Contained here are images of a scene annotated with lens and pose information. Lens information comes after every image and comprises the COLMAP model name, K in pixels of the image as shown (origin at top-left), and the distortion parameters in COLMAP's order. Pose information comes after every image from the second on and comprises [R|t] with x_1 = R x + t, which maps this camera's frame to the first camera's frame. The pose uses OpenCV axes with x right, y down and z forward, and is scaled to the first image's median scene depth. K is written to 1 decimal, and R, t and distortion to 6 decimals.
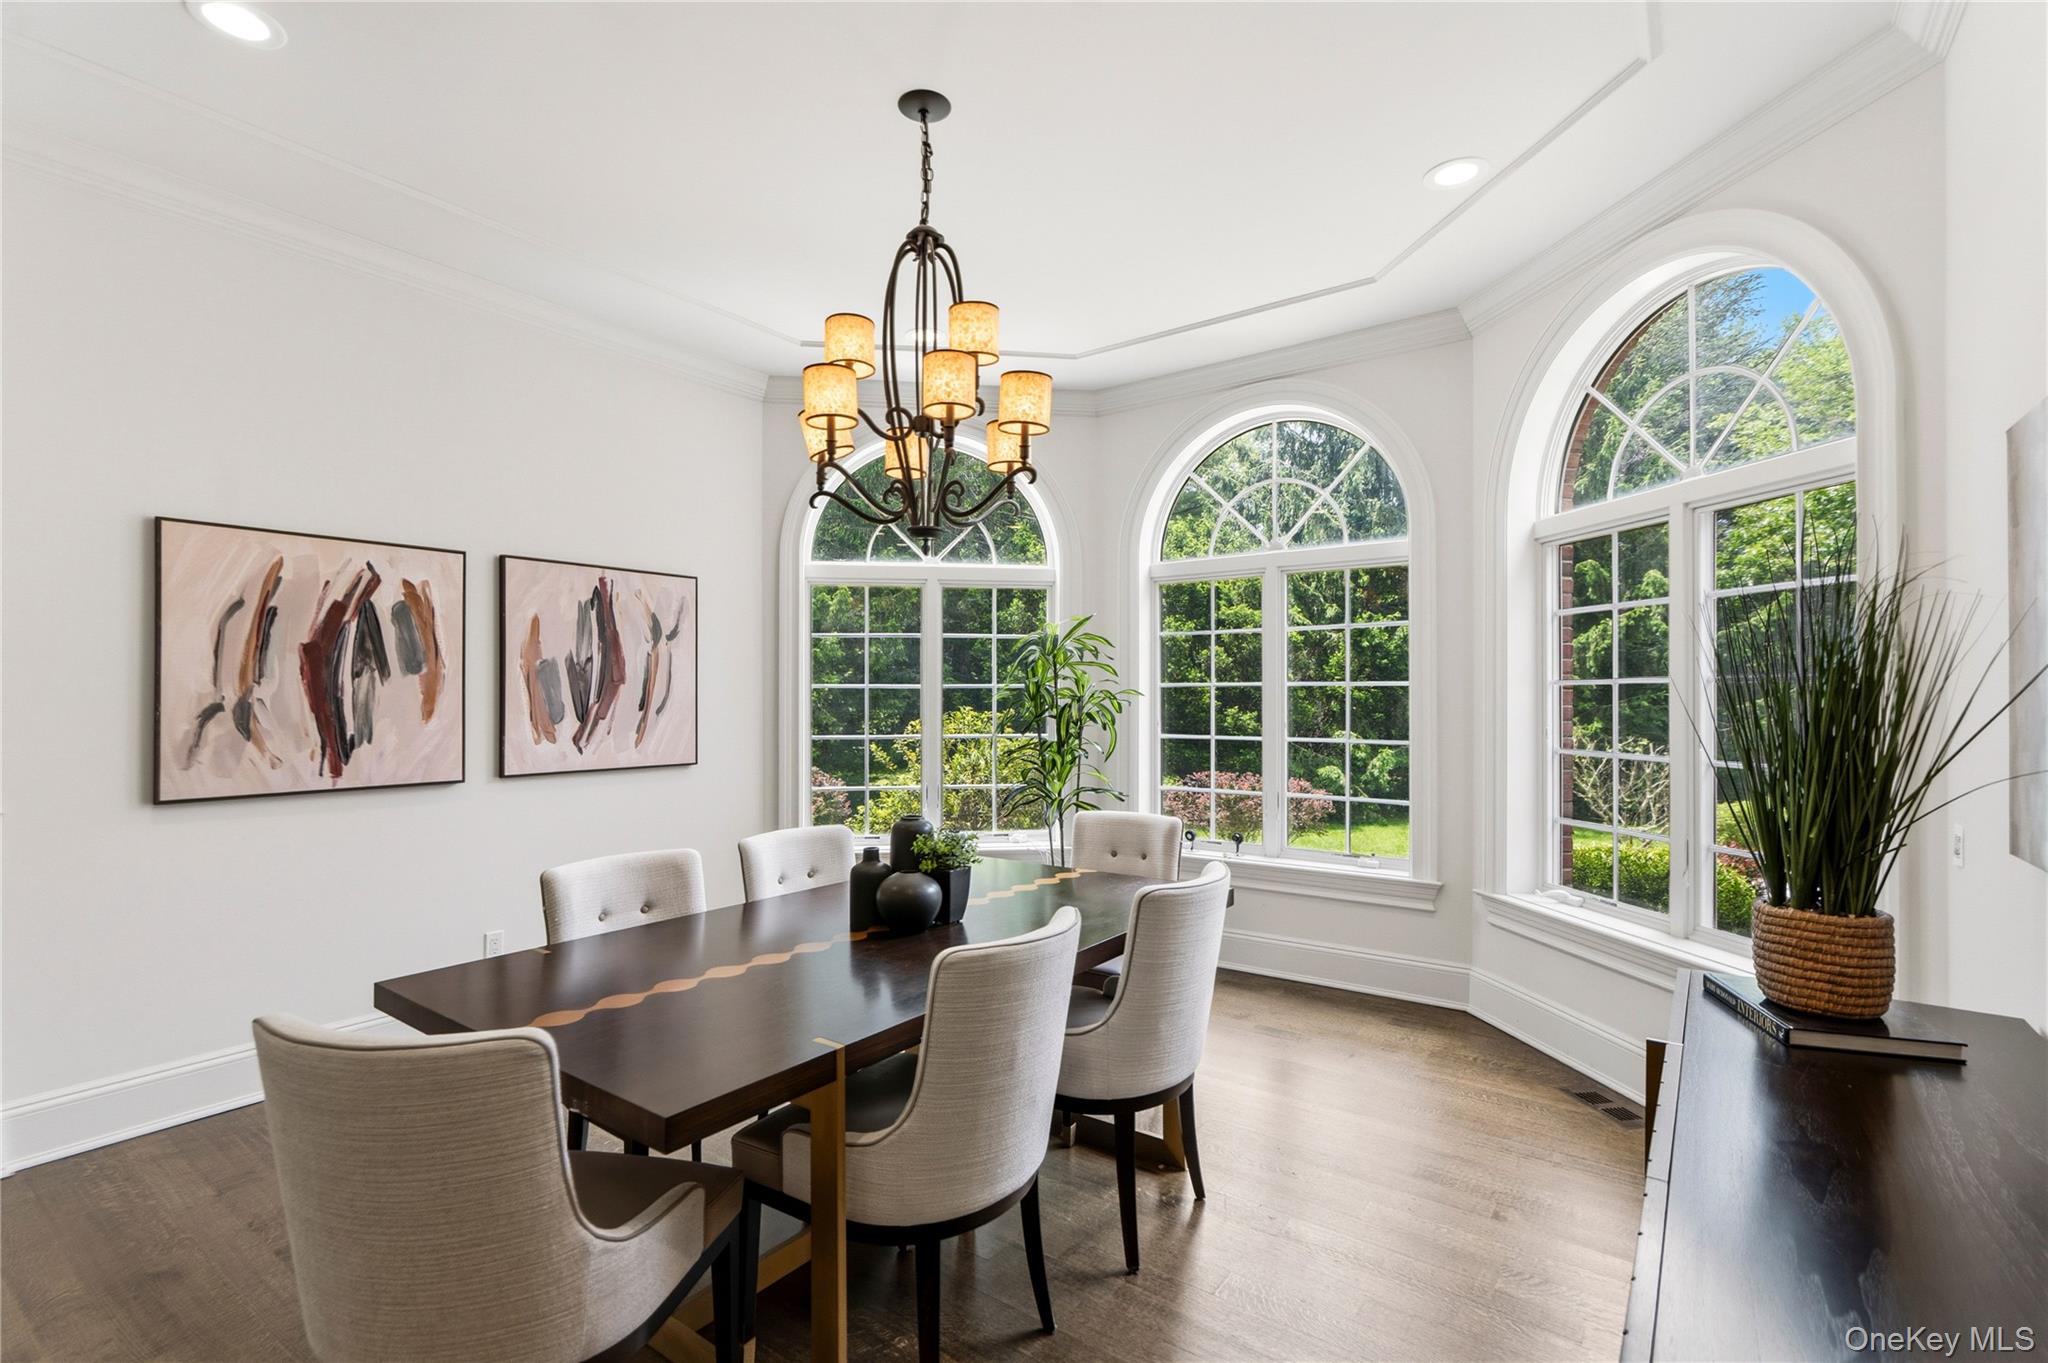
lens RADIAL K [[937.7, 0, 1024.0], [0, 937.7, 681.5], [0, 0, 1]] dist [-0.002065, -0.000145]
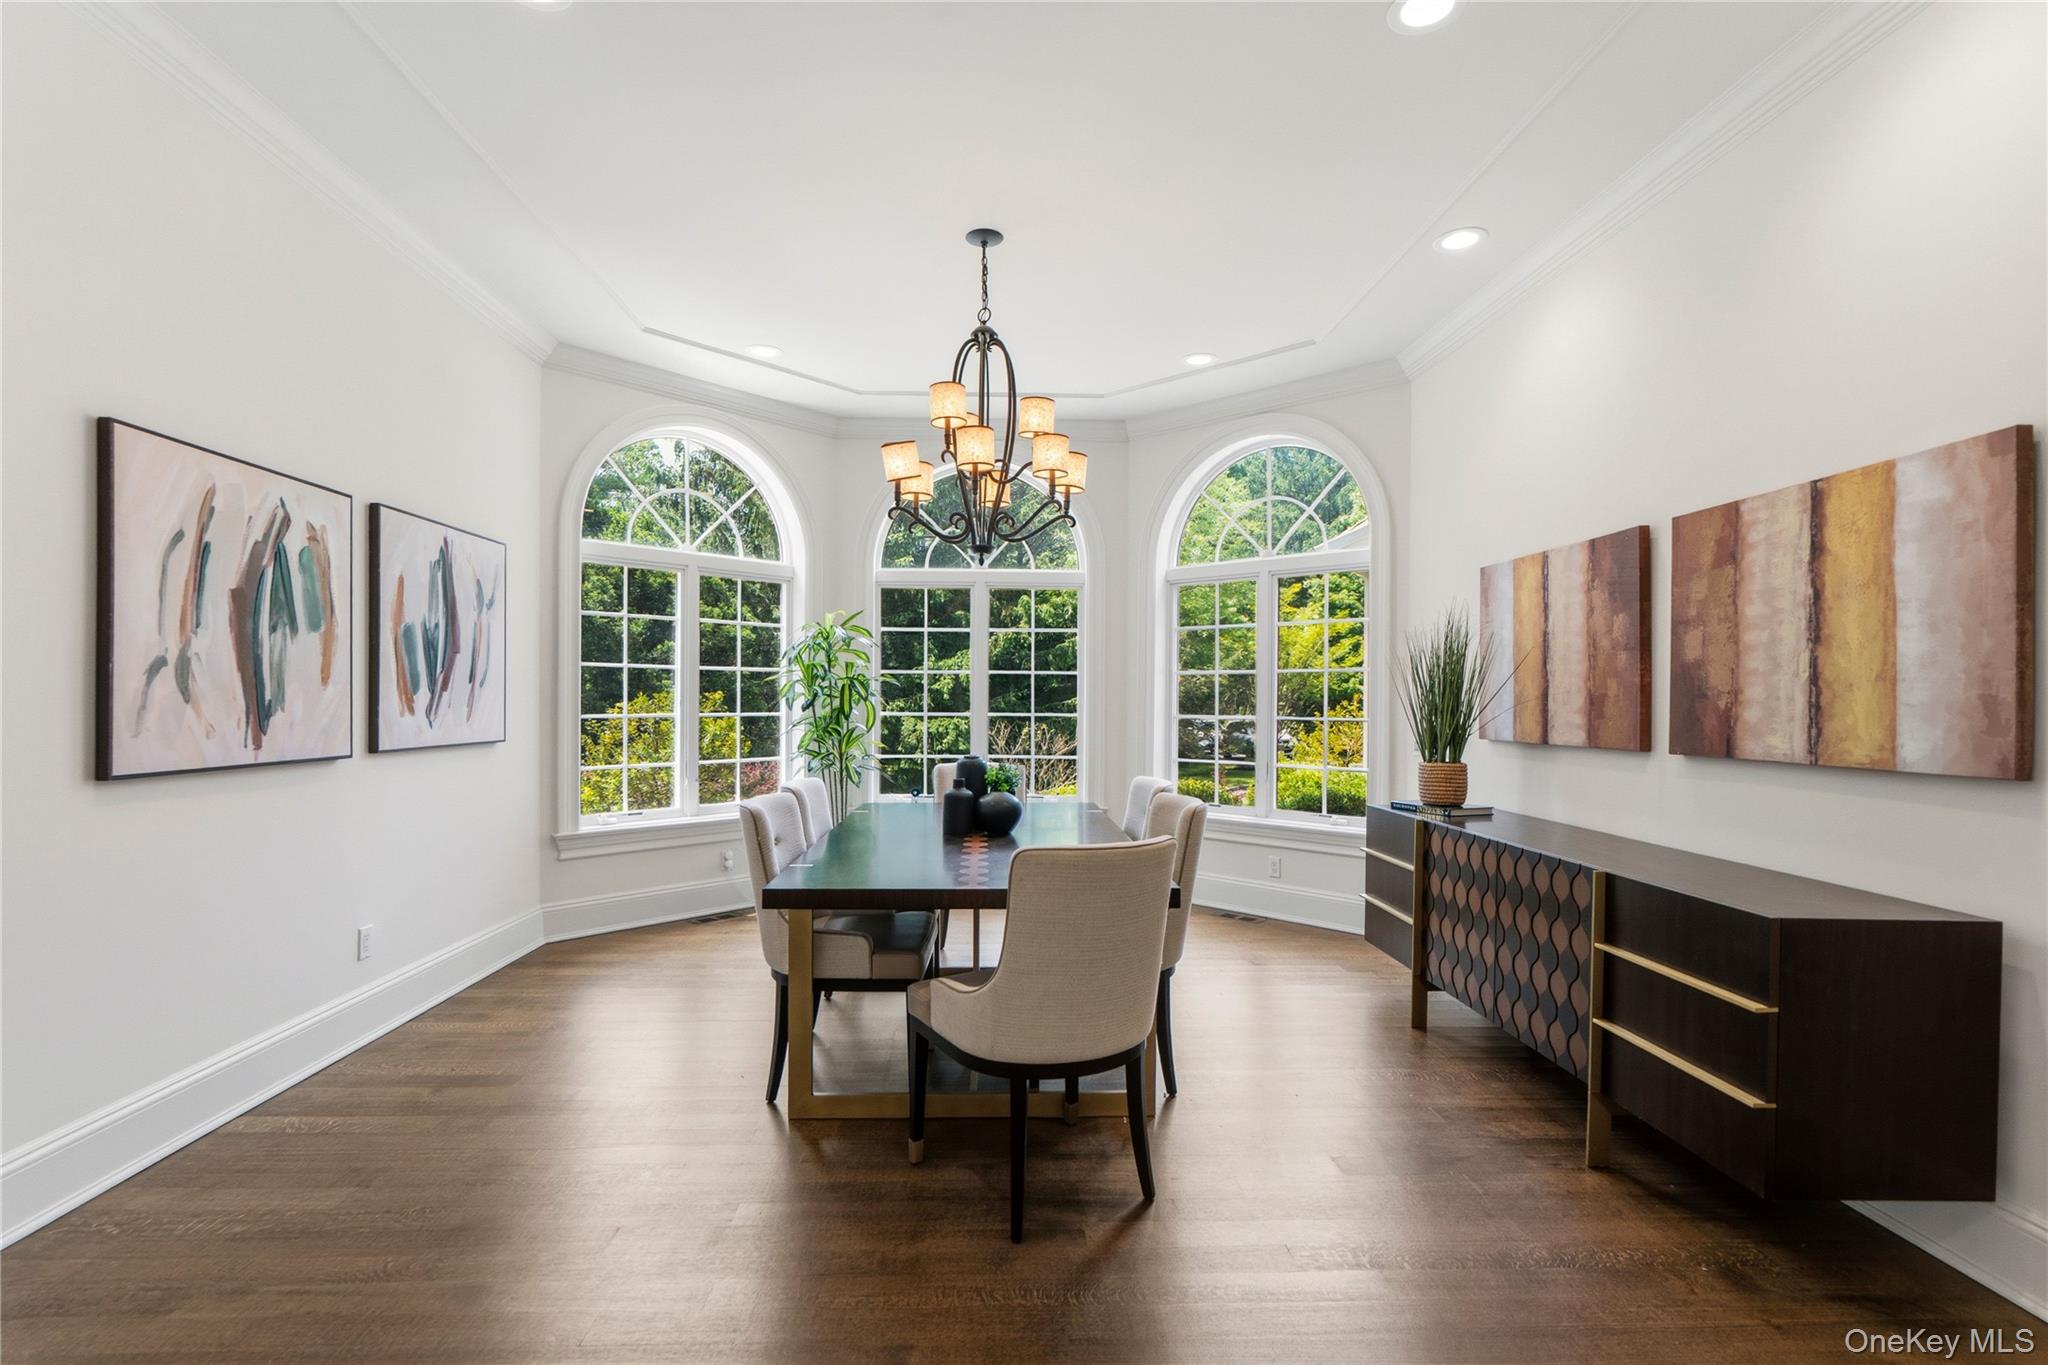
lens RADIAL K [[950.3, 0, 1009.5], [0, 950.3, 702.5], [0, 0, 1]] dist [0.000706, 0.000699]
pose [[0.783038, 0.004833, 0.621955, -0.727940], [-0.016422, 0.999782, 0.012906, 0.037060], [-0.621757, -0.020320, 0.782947, -0.094225]]
